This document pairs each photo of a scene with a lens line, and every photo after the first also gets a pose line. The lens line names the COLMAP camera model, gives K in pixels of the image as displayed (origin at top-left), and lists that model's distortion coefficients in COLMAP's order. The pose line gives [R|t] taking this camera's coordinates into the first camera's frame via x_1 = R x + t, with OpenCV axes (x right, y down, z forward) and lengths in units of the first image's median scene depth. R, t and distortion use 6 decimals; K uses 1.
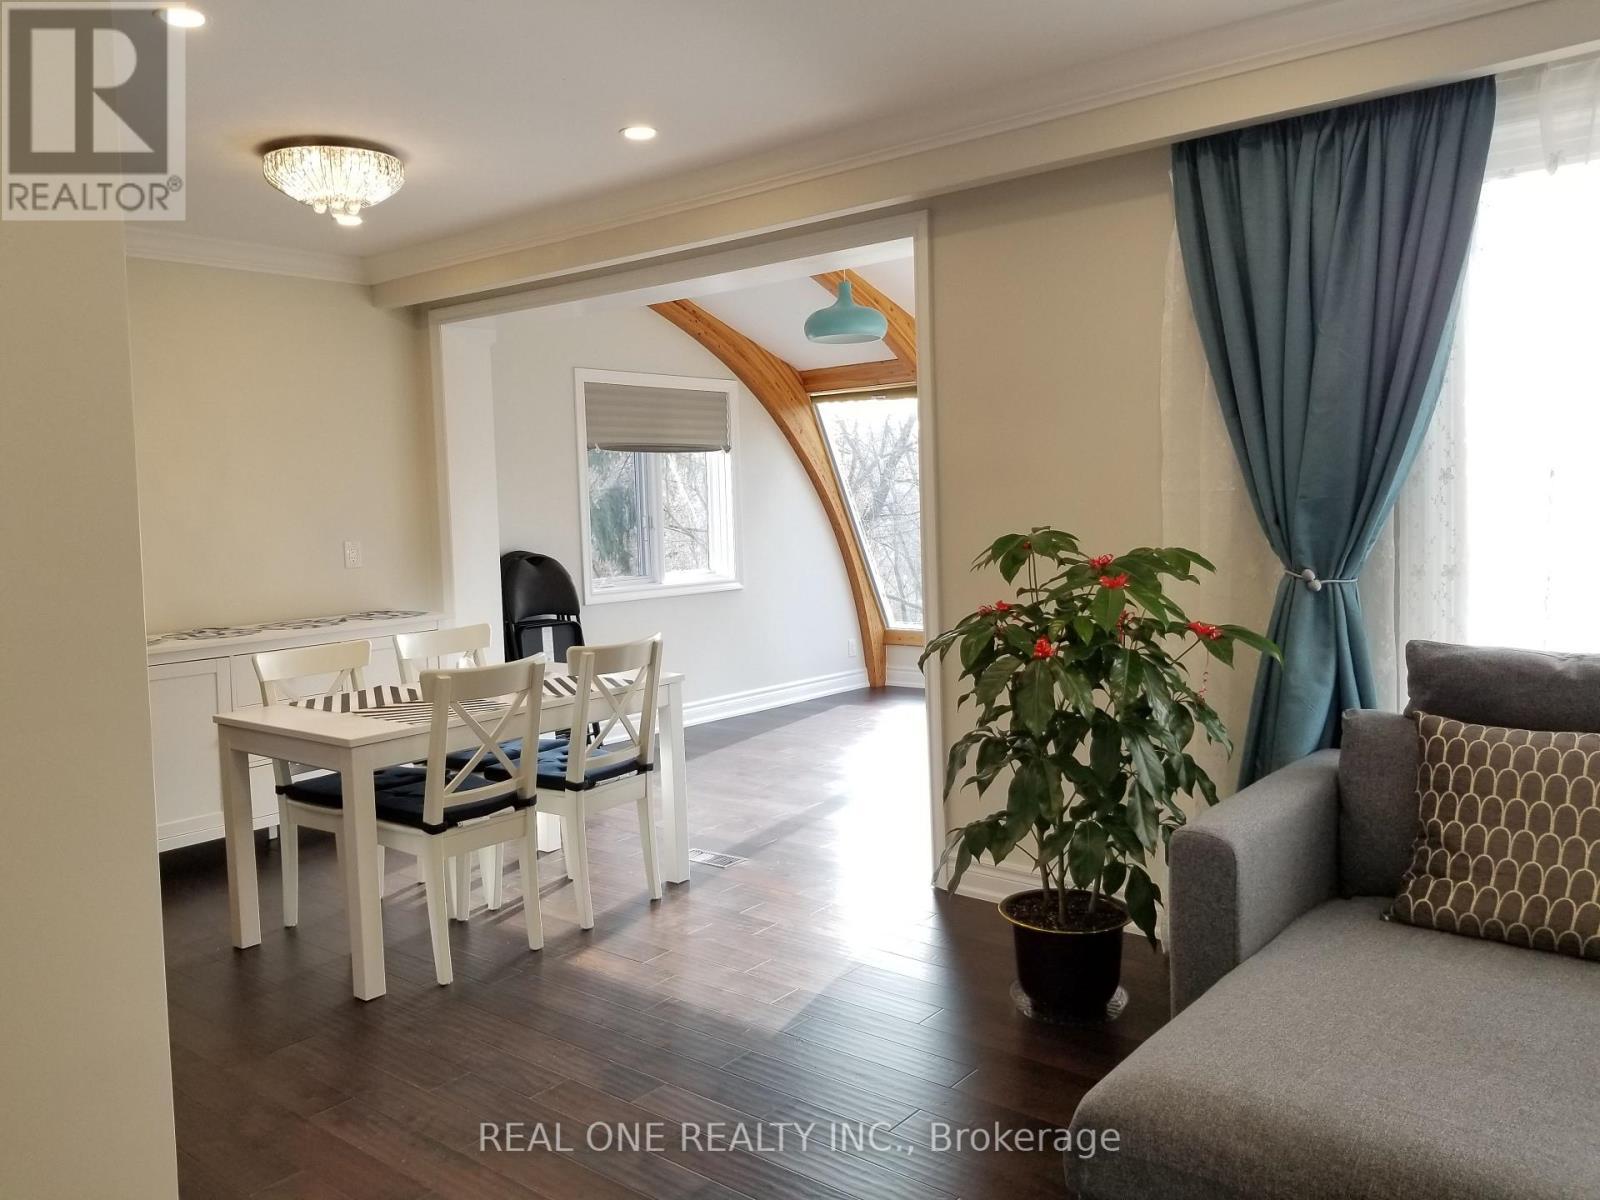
lens RADIAL K [[1253.8, 0, 792.7], [0, 1253.8, 580.6], [0, 0, 1]] dist [0.067884, -0.099547]
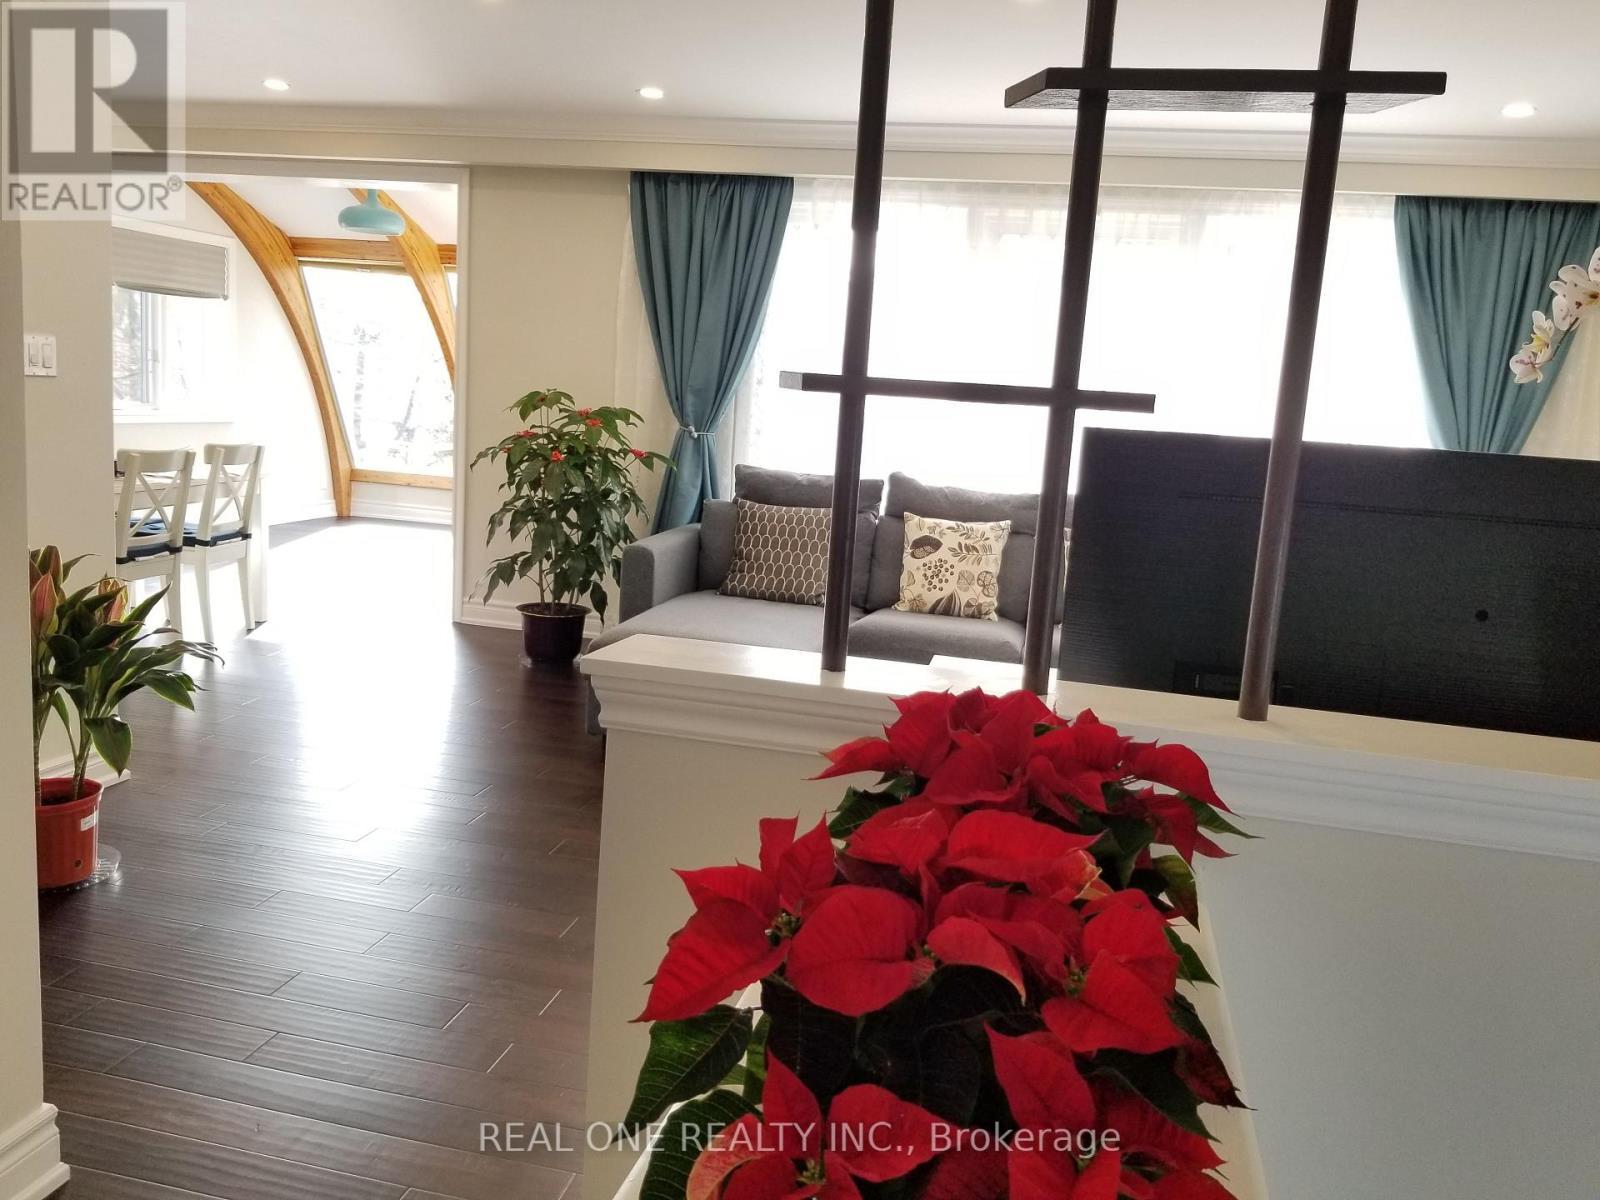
lens RADIAL K [[1253.8, 0, 792.7], [0, 1253.8, 580.6], [0, 0, 1]] dist [0.067884, -0.099547]
pose [[0.884245, 0.019483, 0.466616, -0.299077], [-0.065605, 0.994404, 0.082802, 0.052097], [-0.462392, -0.103829, 0.880575, -0.676204]]
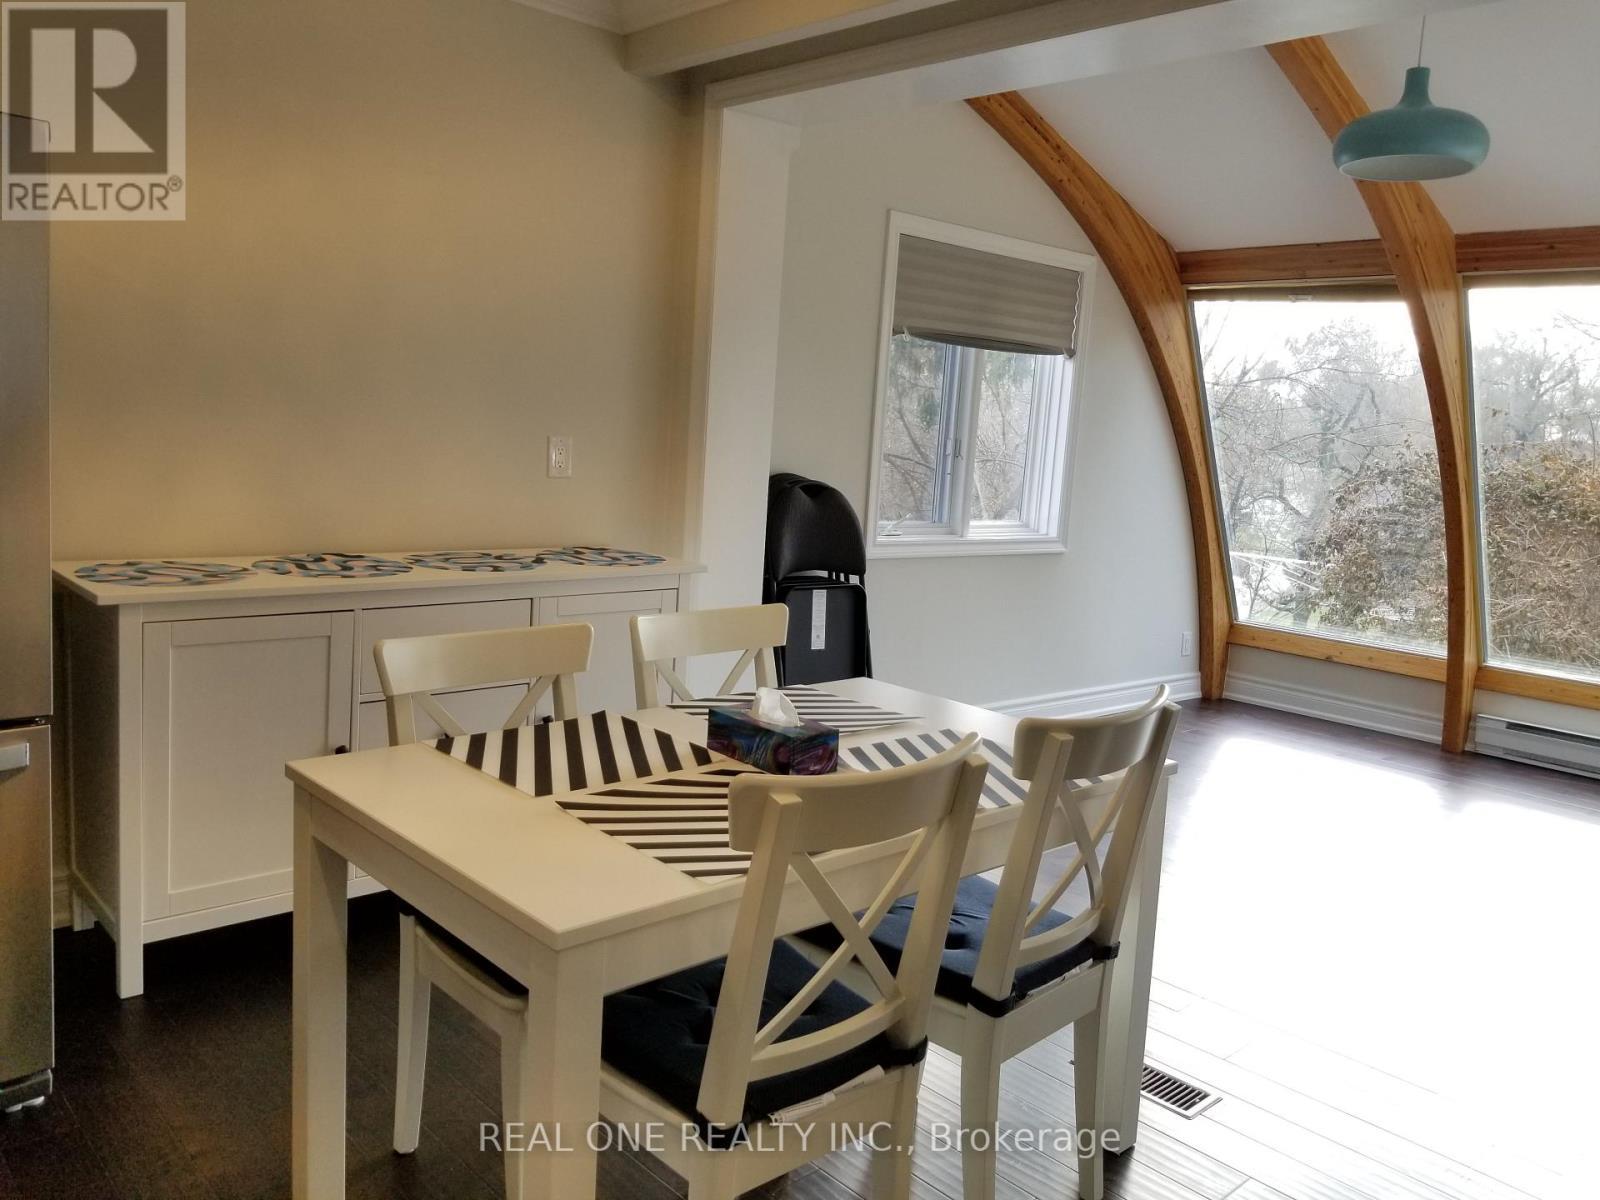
lens RADIAL K [[1253.8, 0, 792.7], [0, 1253.8, 580.6], [0, 0, 1]] dist [0.067884, -0.099547]
pose [[0.986544, 0.109614, -0.121310, -0.245899], [-0.102199, 0.992588, 0.065764, -0.020417], [0.127620, -0.052481, 0.990434, 0.630452]]
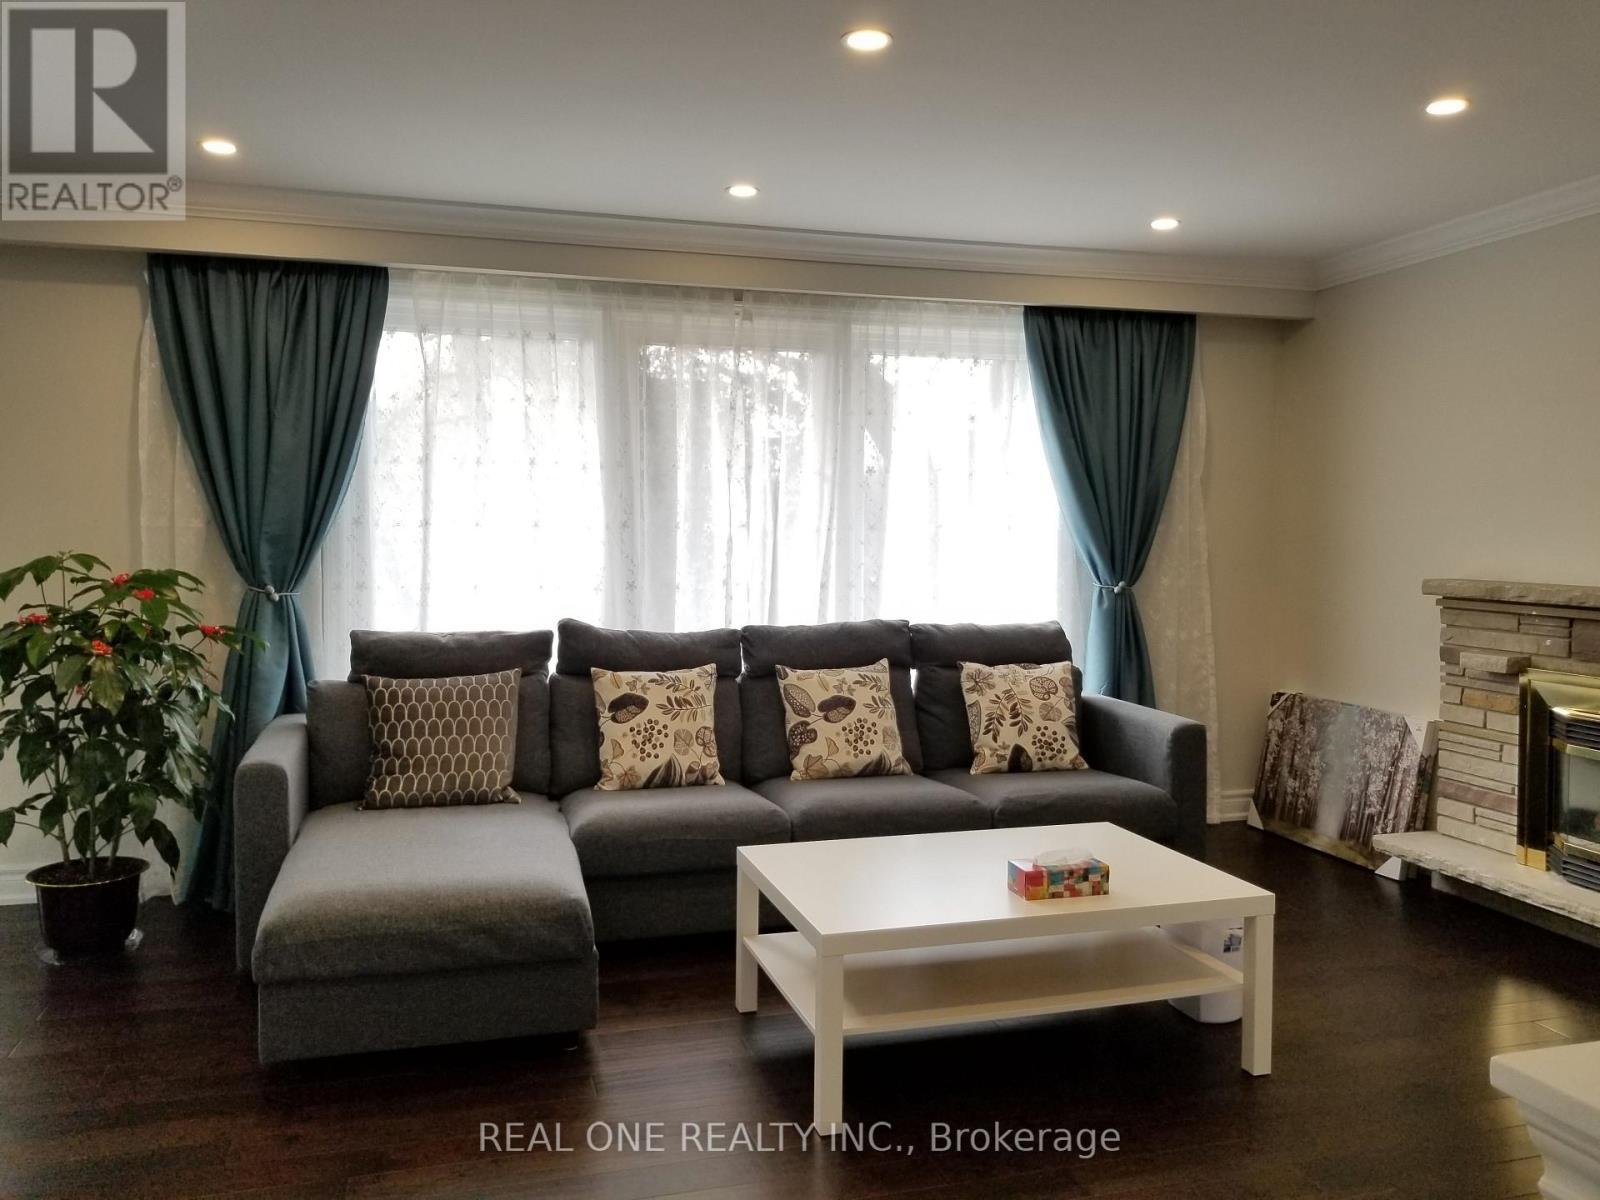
lens RADIAL K [[1241.1, 0, 775.2], [0, 1241.1, 561.8], [0, 0, 1]] dist [0.127340, -0.239679]
pose [[0.566930, 0.019284, 0.823540, -0.389167], [0.032646, 0.998415, -0.045853, 0.043883], [-0.823119, 0.052881, 0.565401, -0.218522]]
